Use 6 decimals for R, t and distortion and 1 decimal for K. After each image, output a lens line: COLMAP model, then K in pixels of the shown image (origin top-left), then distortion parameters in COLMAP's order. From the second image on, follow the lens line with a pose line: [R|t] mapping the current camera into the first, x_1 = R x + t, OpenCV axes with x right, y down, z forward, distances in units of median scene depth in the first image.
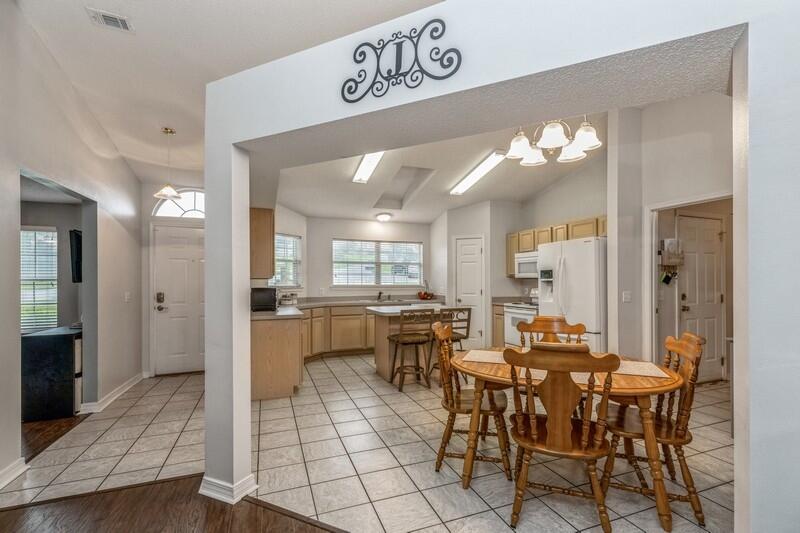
lens RADIAL K [[361.2, 0, 406.3], [0, 361.2, 278.9], [0, 0, 1]] dist [0.003000, 0.001695]
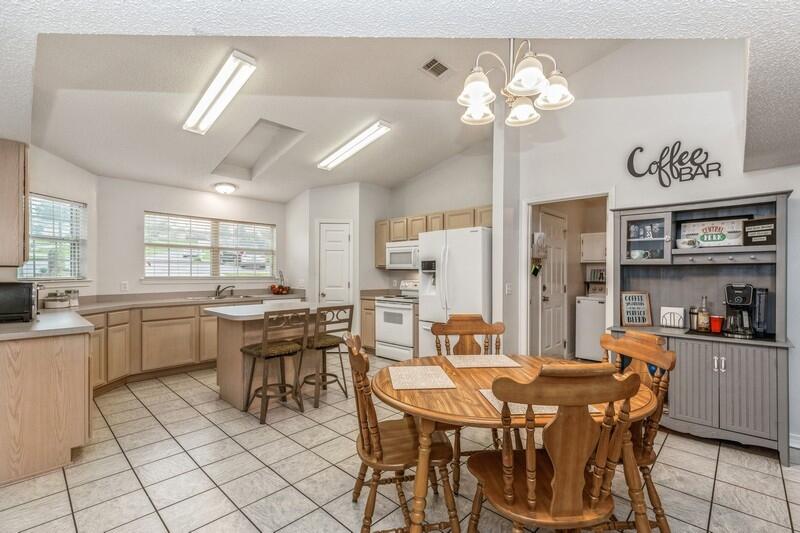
lens RADIAL K [[361.2, 0, 406.5], [0, 361.2, 273.1], [0, 0, 1]] dist [0.003000, 0.001695]
pose [[0.903904, 0.004099, 0.427715, -0.055841], [-0.007730, 0.999947, 0.006754, 0.001255], [-0.427665, -0.009412, 0.903889, 0.183779]]
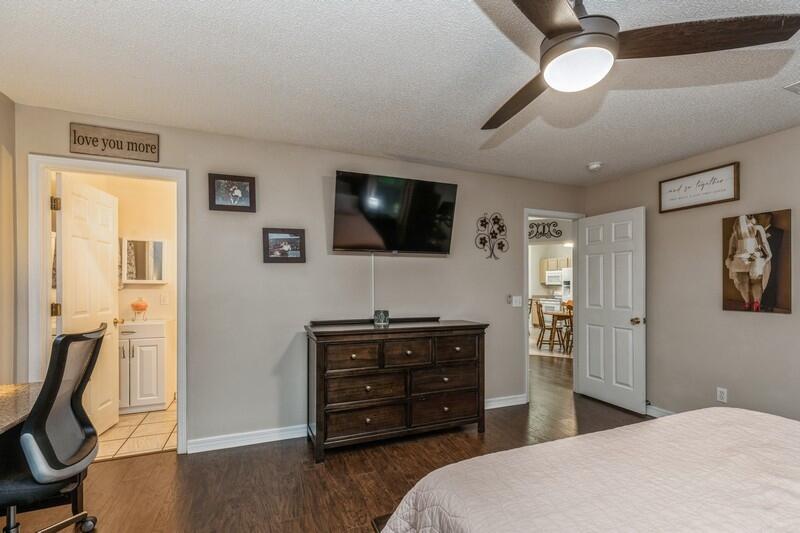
lens RADIAL K [[361.2, 0, 409.1], [0, 361.2, 283.9], [0, 0, 1]] dist [0.003000, 0.001695]
pose [[0.999662, 0.001122, 0.025971, -0.518996], [-0.001100, 0.999999, -0.000851, -0.005527], [-0.025972, 0.000822, 0.999662, -0.943094]]
